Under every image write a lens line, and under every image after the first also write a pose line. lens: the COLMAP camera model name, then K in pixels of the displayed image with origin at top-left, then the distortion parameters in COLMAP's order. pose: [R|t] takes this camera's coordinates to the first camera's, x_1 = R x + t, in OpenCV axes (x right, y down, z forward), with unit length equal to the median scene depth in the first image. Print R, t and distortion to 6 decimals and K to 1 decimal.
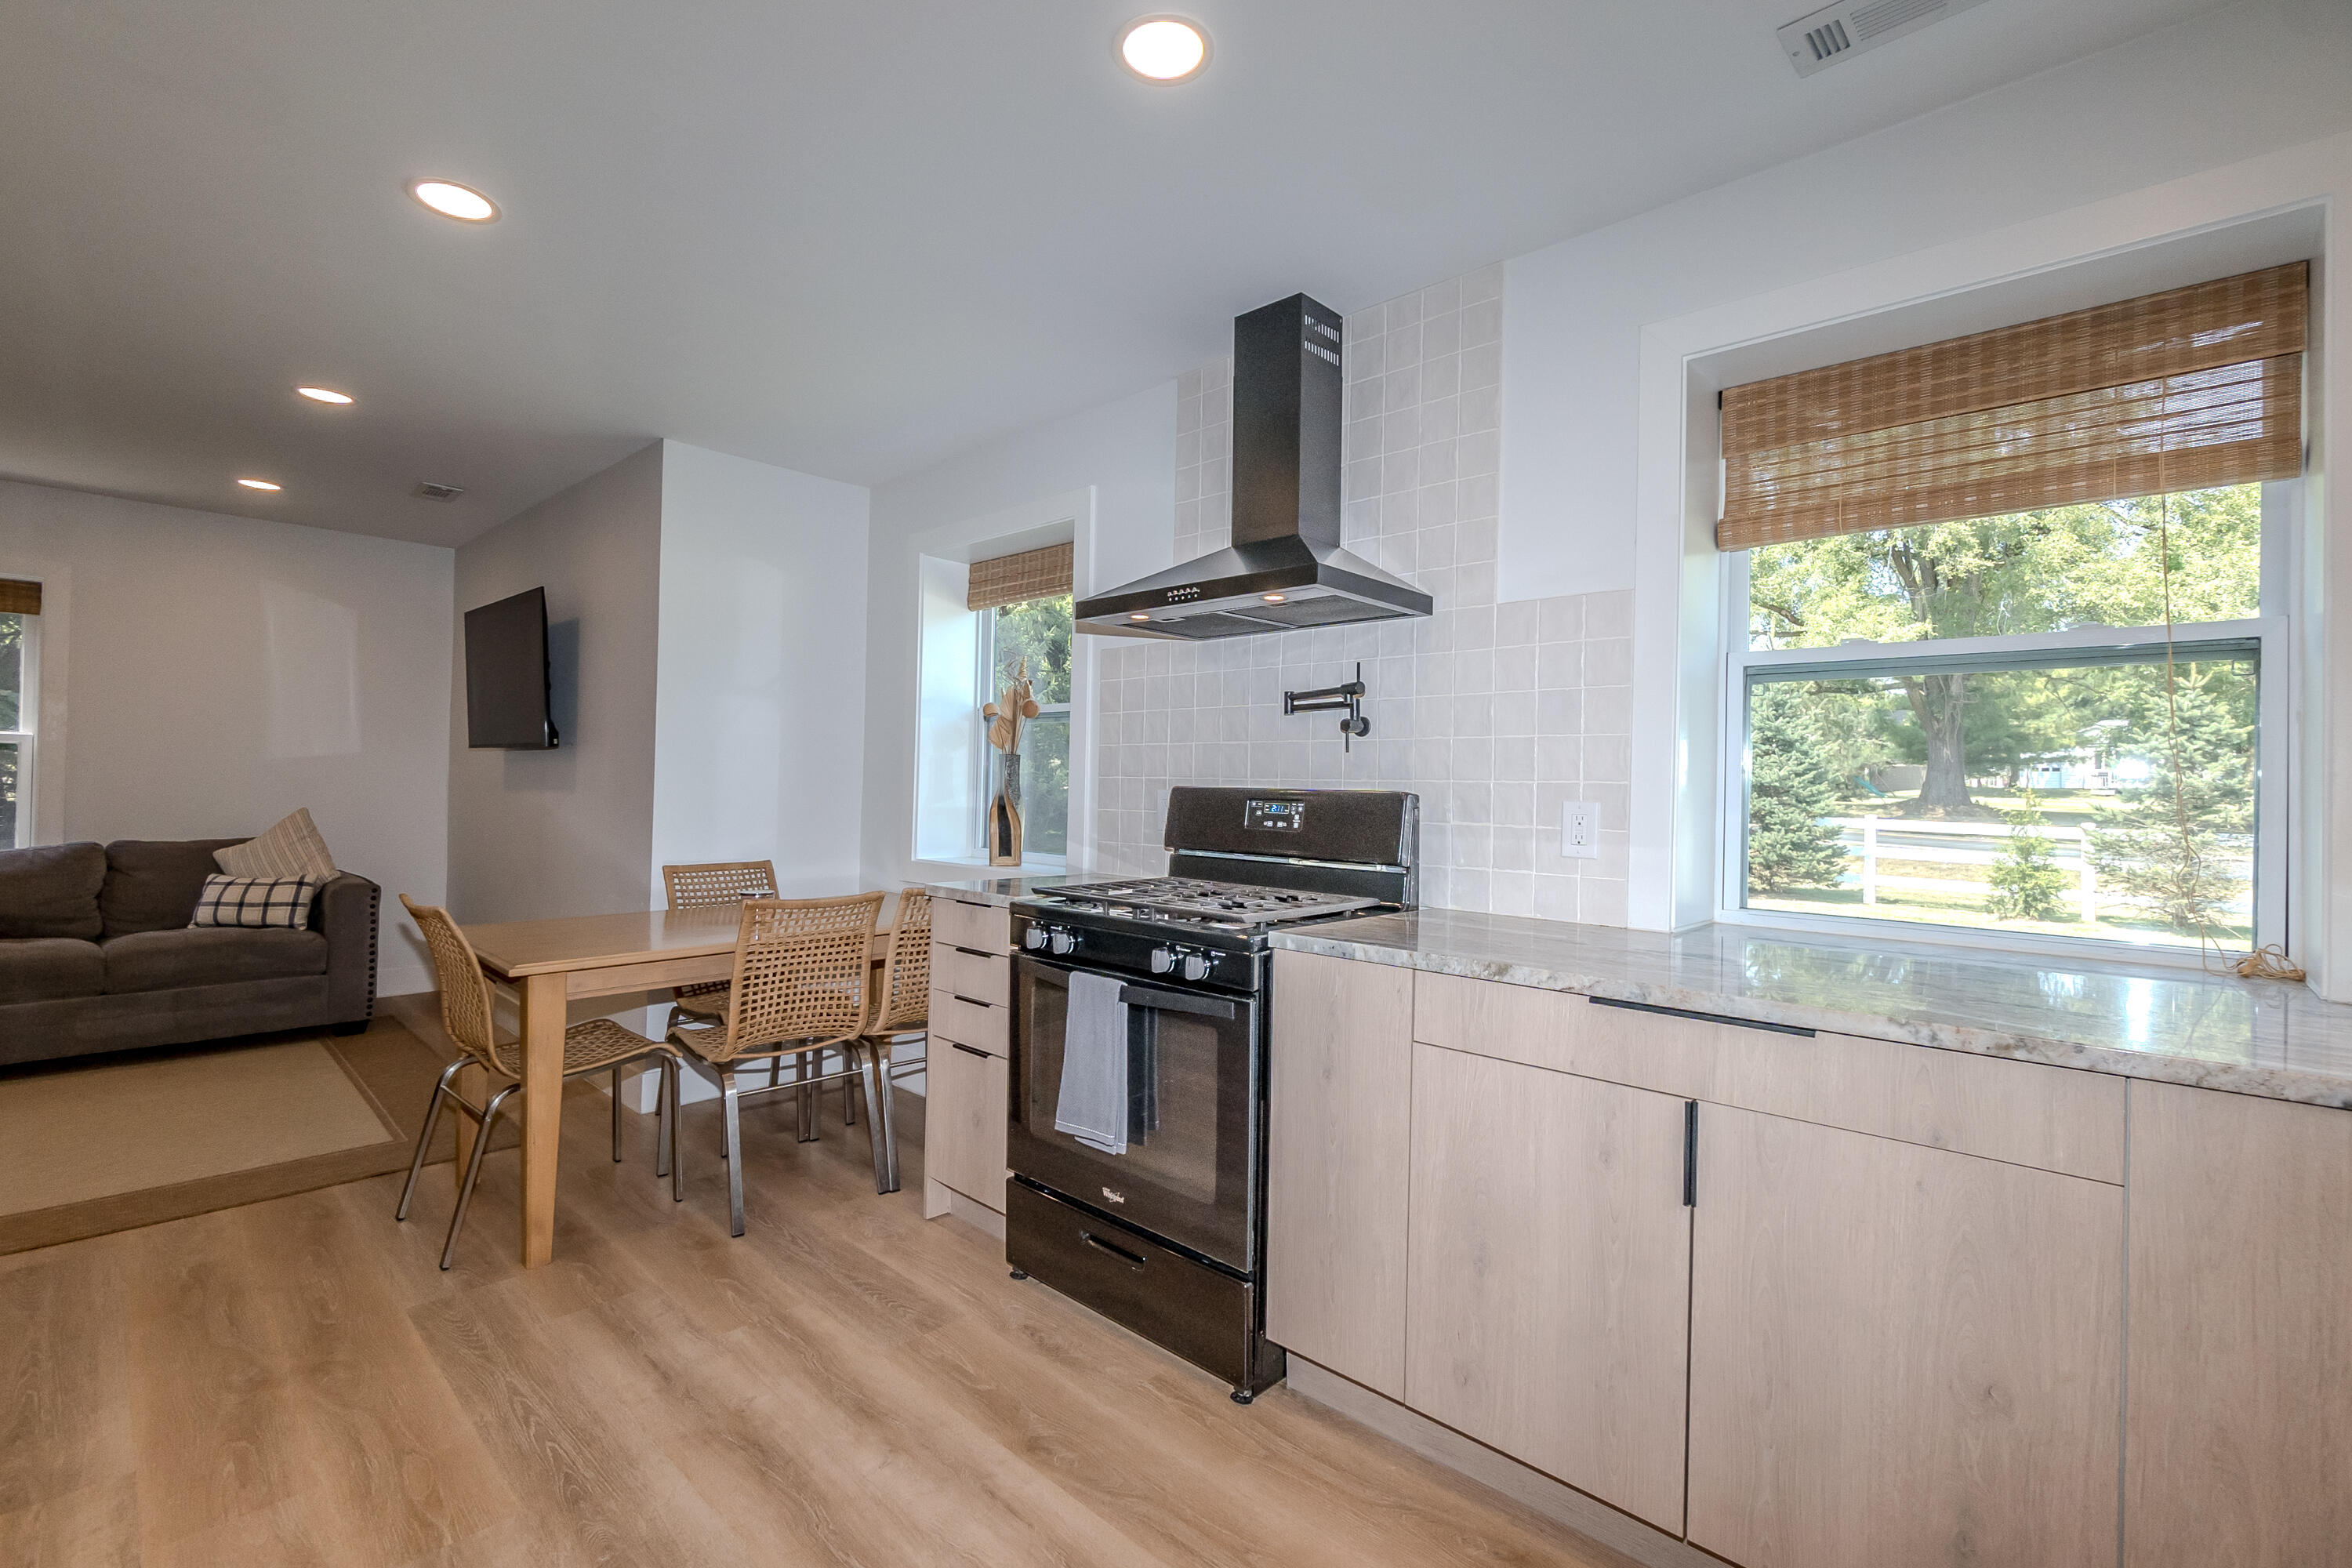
lens RADIAL K [[1035.6, 0, 1159.8], [0, 1035.6, 773.7], [0, 0, 1]] dist [-0.003428, 0.000911]
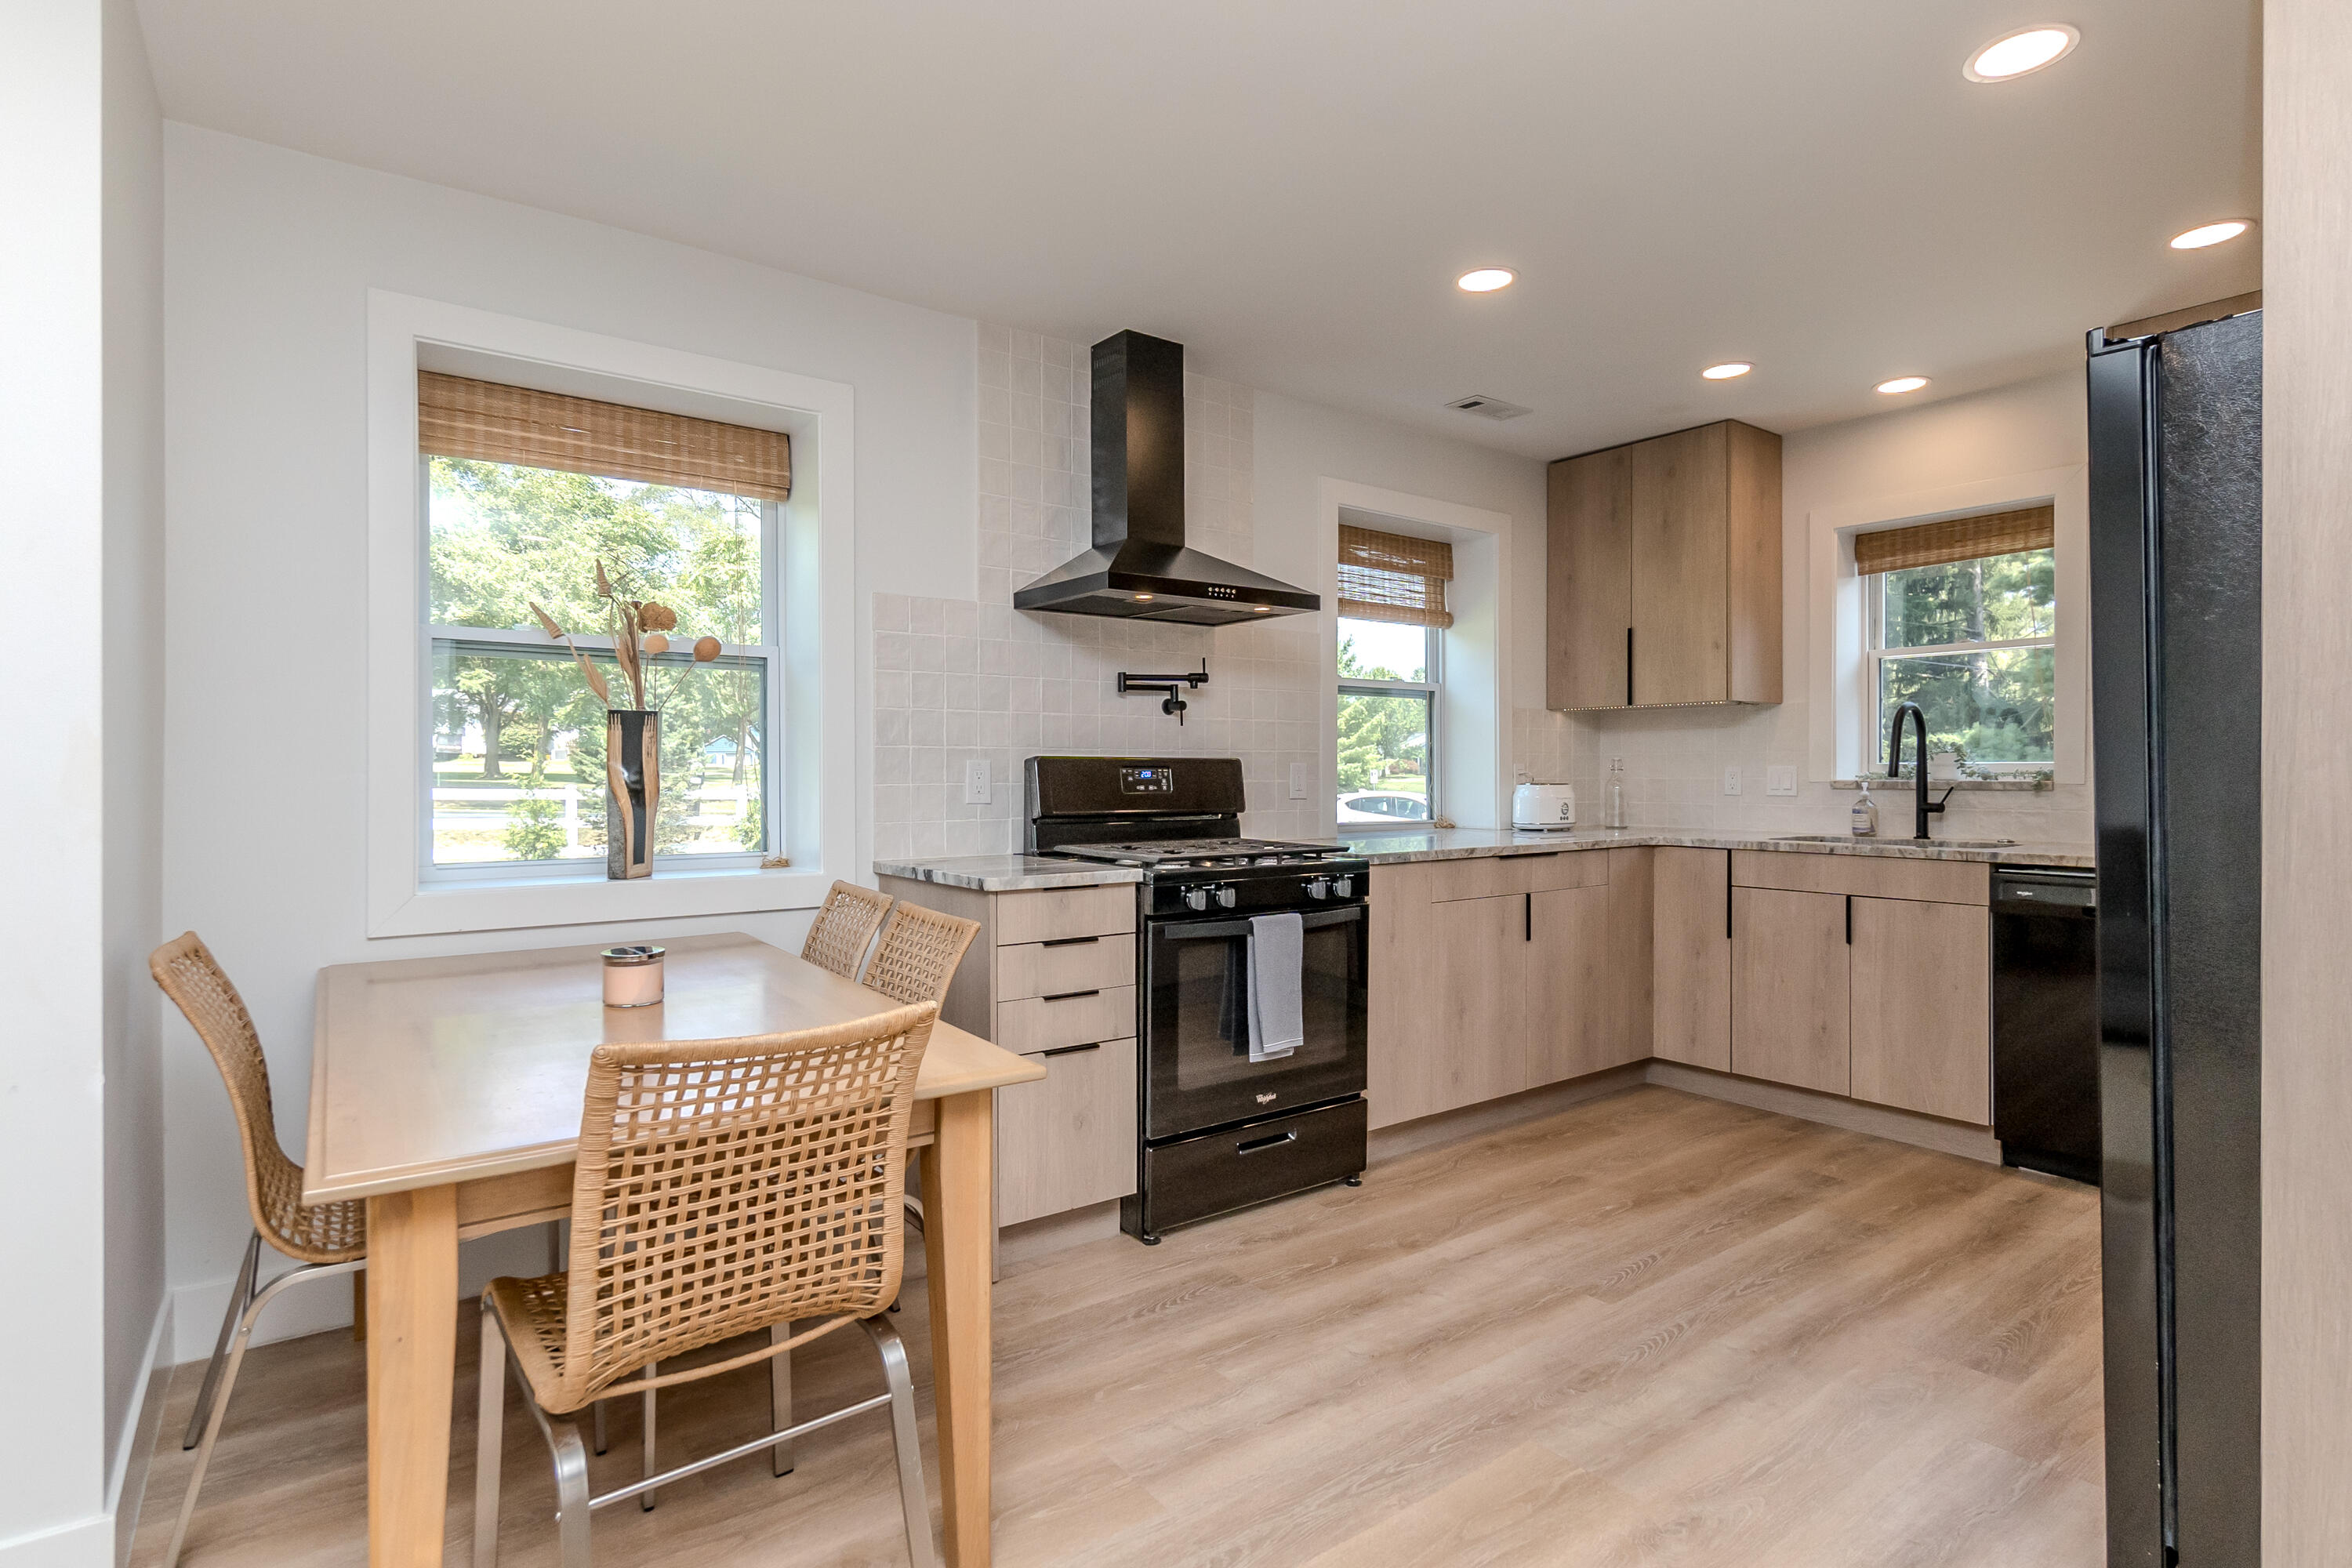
lens RADIAL K [[1173.5, 0, 1191.4], [0, 1173.5, 778.3], [0, 0, 1]] dist [0.006401, -0.001017]
pose [[0.161641, -0.027298, 0.986472, -0.782169], [-0.007028, 0.999560, 0.028812, -0.000087], [-0.986825, -0.011590, 0.161378, 0.490025]]
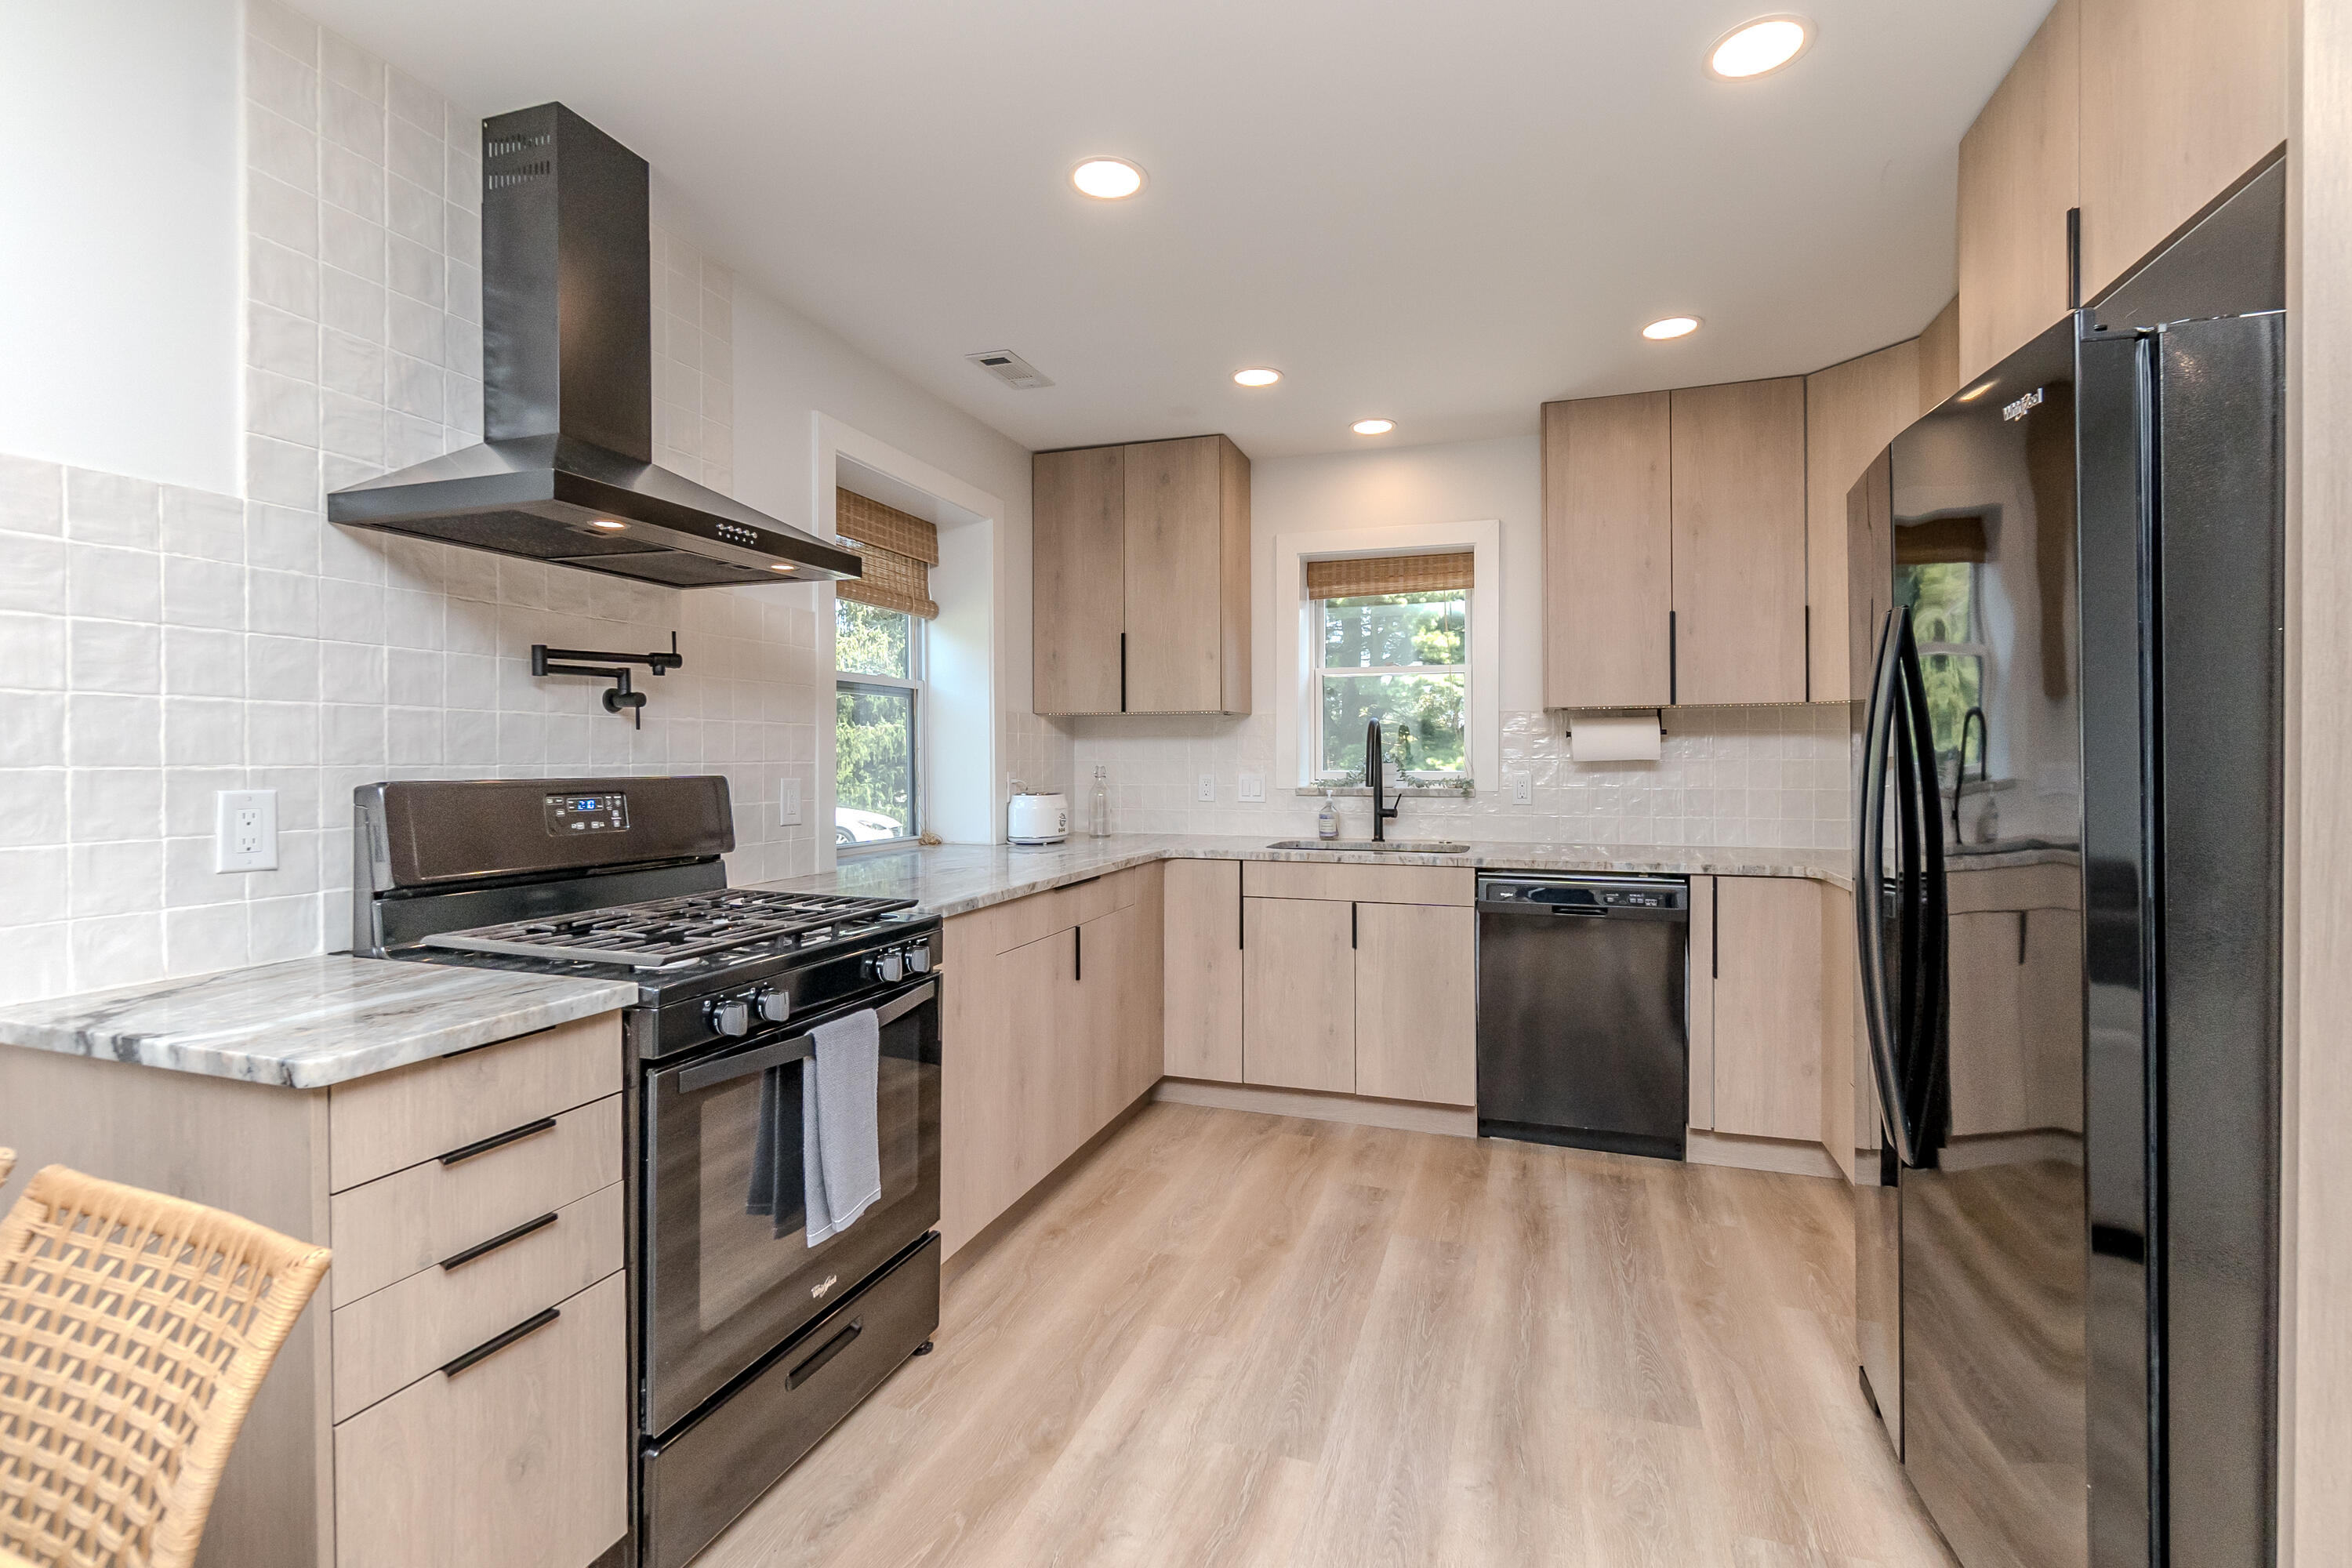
lens RADIAL K [[1035.6, 0, 1190.2], [0, 1035.6, 764.0], [0, 0, 1]] dist [-0.003428, 0.000911]
pose [[-0.421280, -0.026078, 0.906556, -0.501165], [-0.019144, 0.999620, 0.019858, -0.012865], [-0.906729, -0.008989, -0.421619, 0.610734]]
